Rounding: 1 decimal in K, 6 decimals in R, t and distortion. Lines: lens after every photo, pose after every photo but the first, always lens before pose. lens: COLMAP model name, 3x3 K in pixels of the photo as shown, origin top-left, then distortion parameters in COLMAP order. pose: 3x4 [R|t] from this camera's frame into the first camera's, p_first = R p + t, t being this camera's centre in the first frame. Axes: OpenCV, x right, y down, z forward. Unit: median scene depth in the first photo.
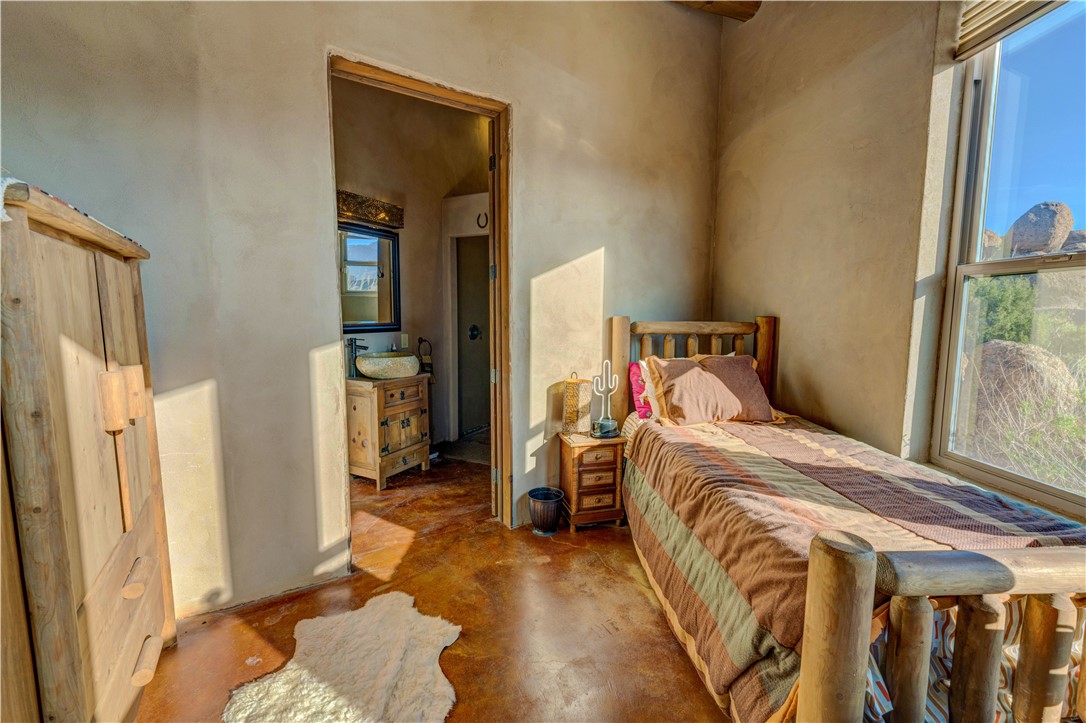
lens RADIAL K [[427.5, 0, 544.4], [0, 427.5, 357.5], [0, 0, 1]] dist [-0.002429, 0.000551]
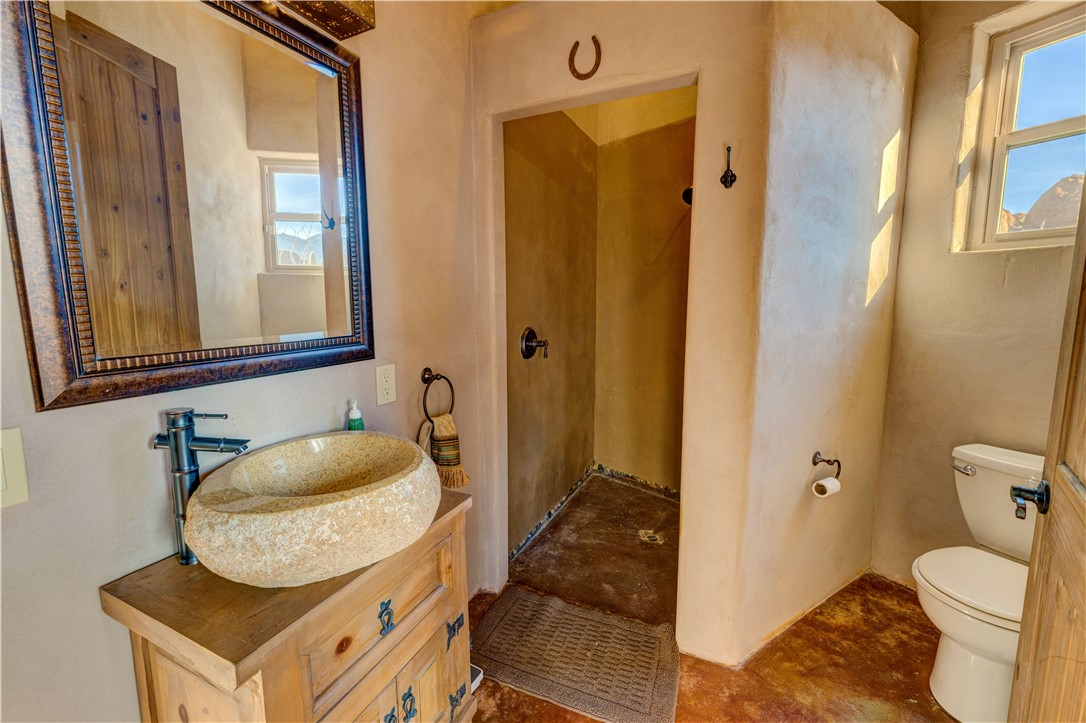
lens RADIAL K [[427.5, 0, 543.7], [0, 427.5, 358.2], [0, 0, 1]] dist [-0.002429, 0.000551]
pose [[0.998793, -0.018306, 0.045588, -0.194689], [0.016890, 0.999369, 0.031254, -0.064120], [-0.046132, -0.030446, 0.998471, 0.588664]]
